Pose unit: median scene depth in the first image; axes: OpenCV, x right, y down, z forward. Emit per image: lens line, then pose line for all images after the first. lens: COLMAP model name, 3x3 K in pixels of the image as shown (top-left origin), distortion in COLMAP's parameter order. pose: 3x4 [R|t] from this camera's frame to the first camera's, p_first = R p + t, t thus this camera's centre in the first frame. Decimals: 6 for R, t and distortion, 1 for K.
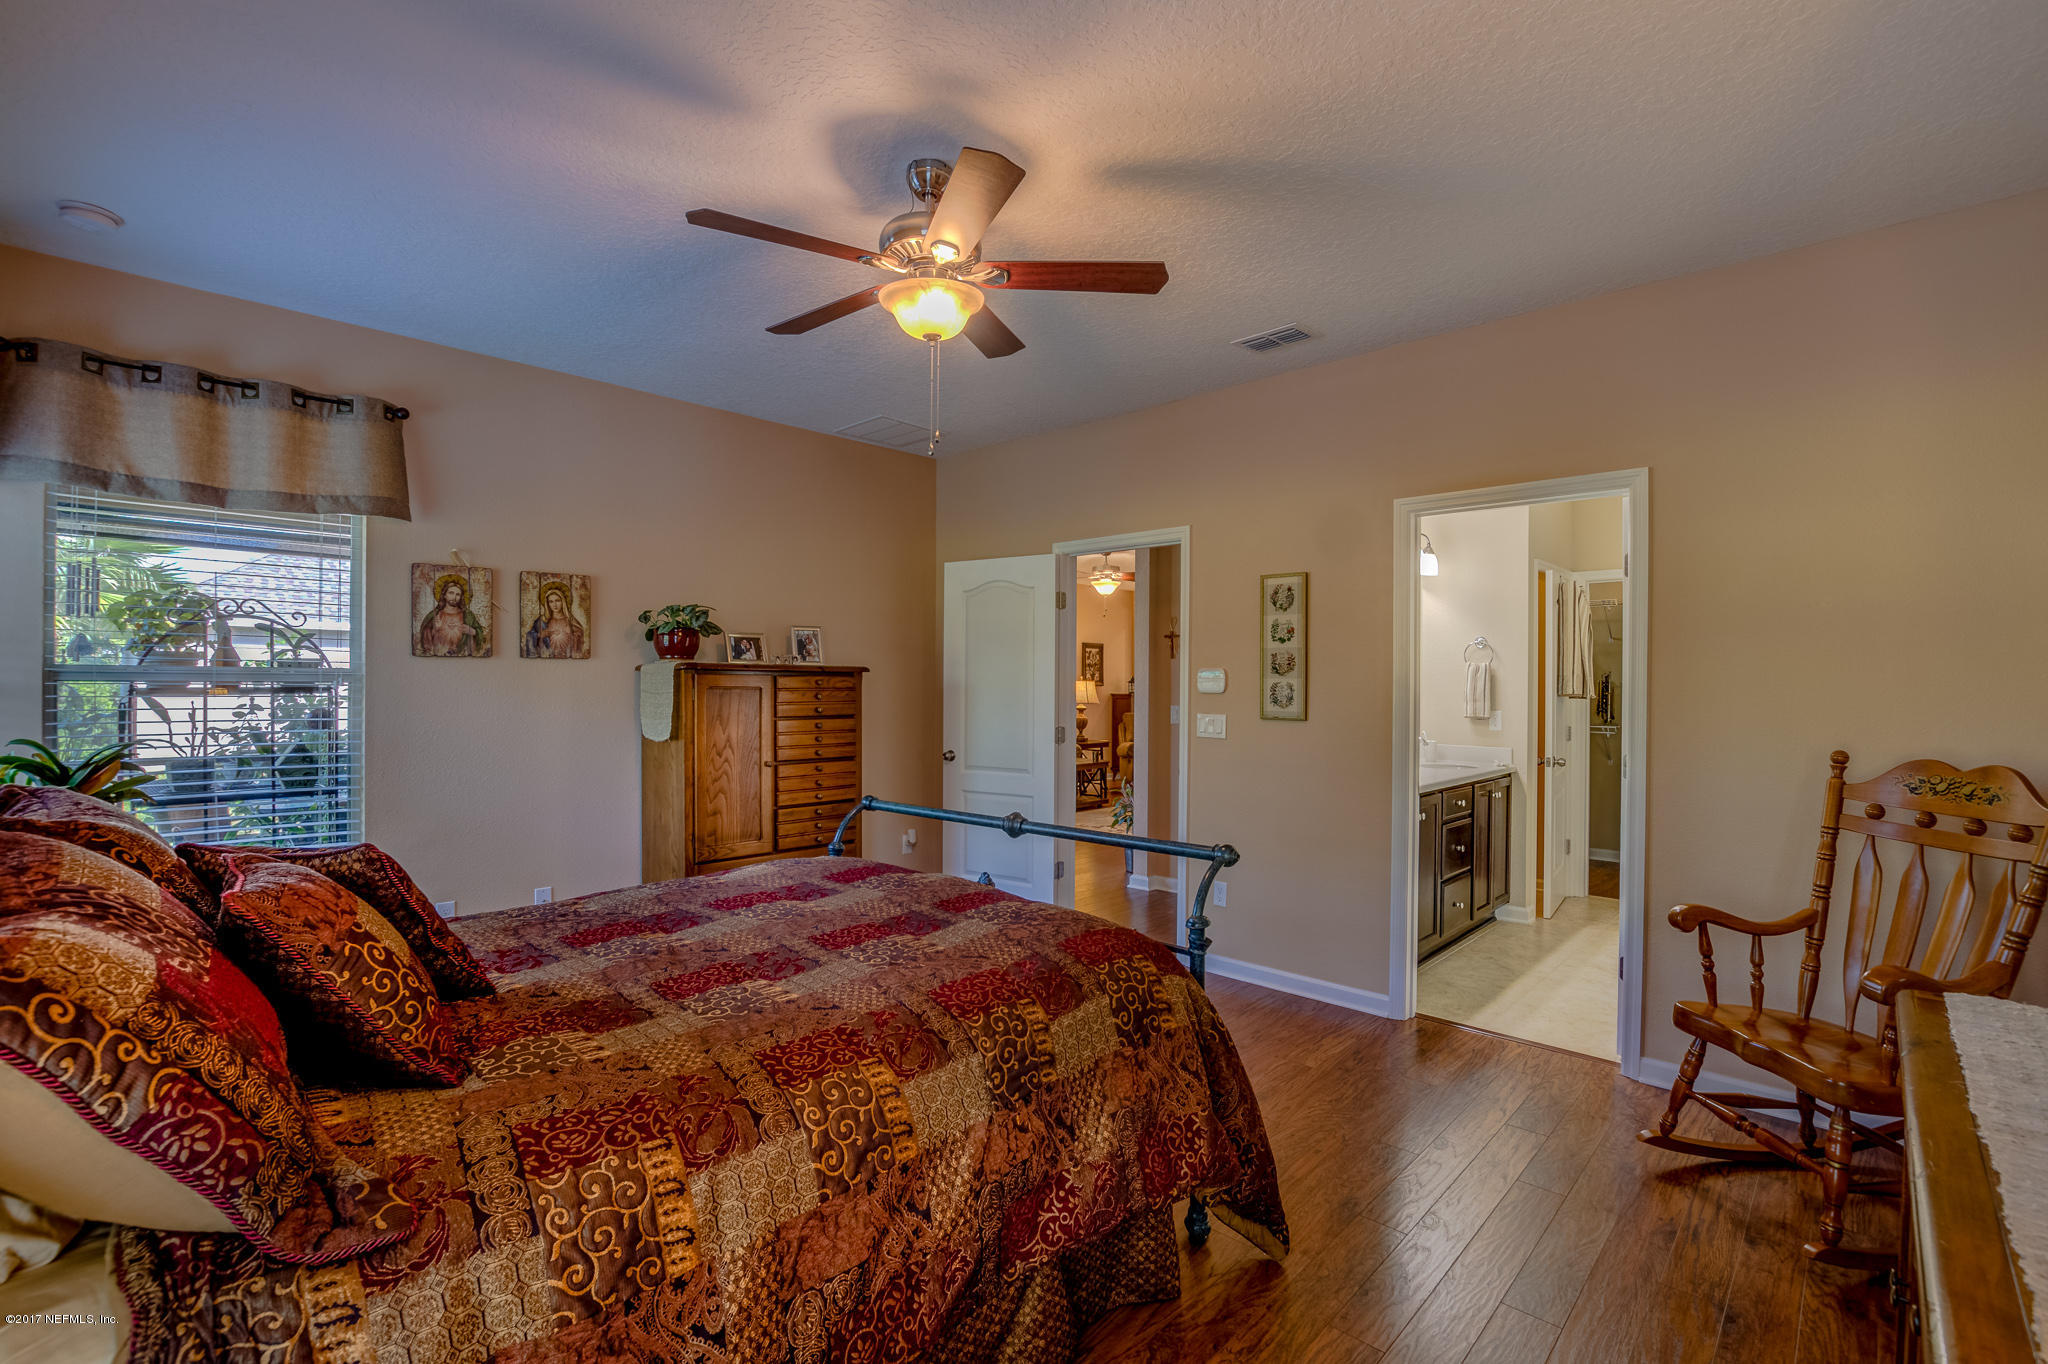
lens RADIAL K [[903.1, 0, 1035.9], [0, 903.1, 685.3], [0, 0, 1]] dist [-0.030199, 0.000456]
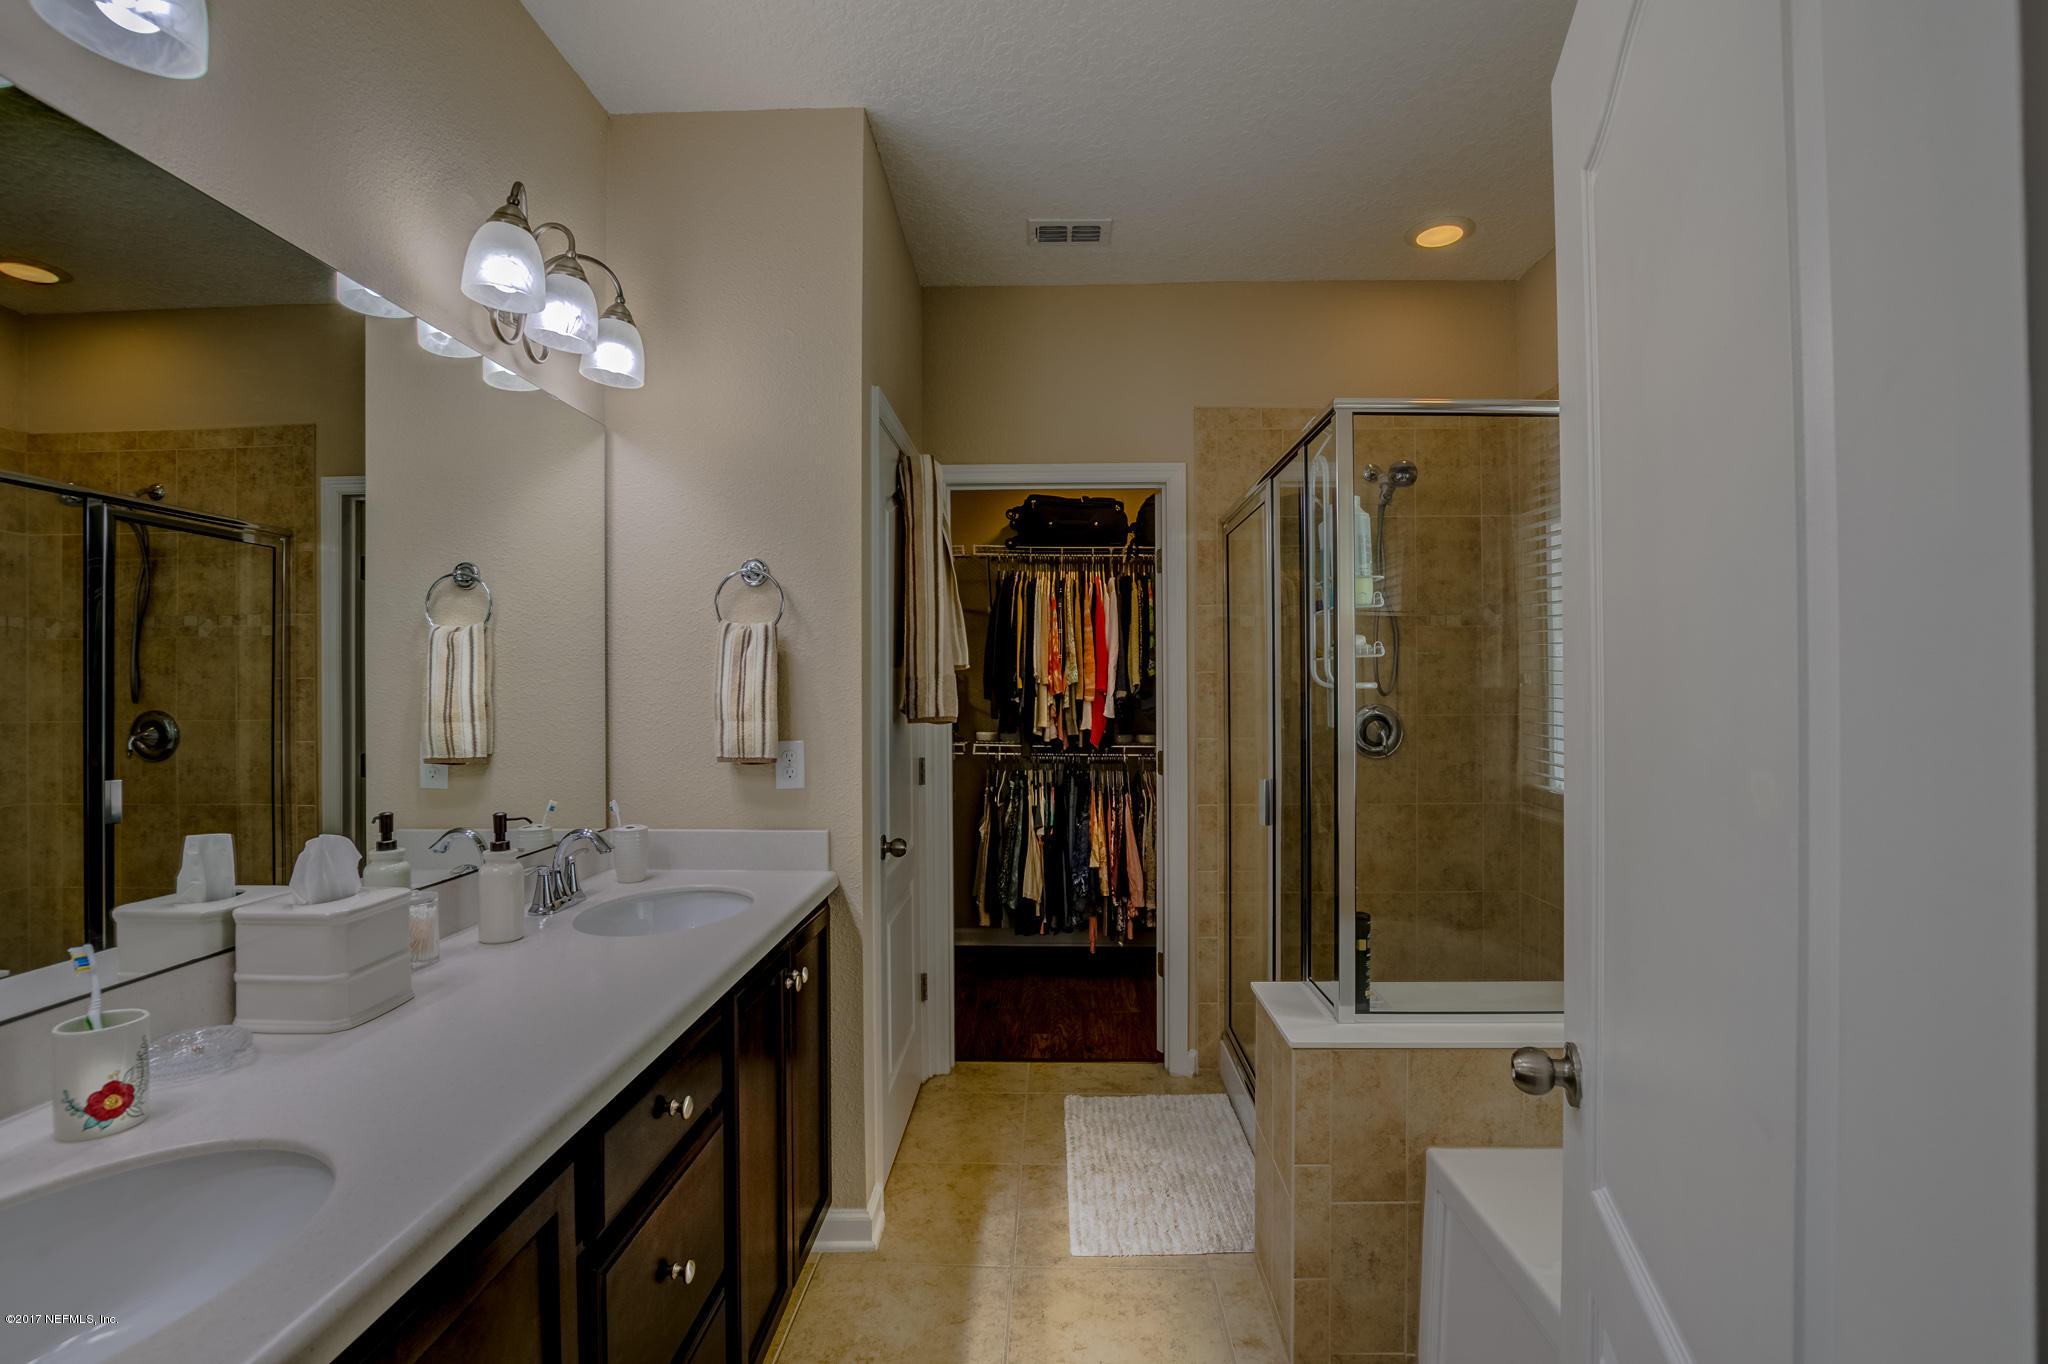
lens RADIAL K [[903.1, 0, 1035.9], [0, 903.1, 685.3], [0, 0, 1]] dist [-0.030199, 0.000456]
pose [[0.738928, -0.004704, 0.673768, 0.322078], [0.007922, 0.999967, -0.001706, 0.005199], [-0.673738, 0.006598, 0.738941, 0.626671]]
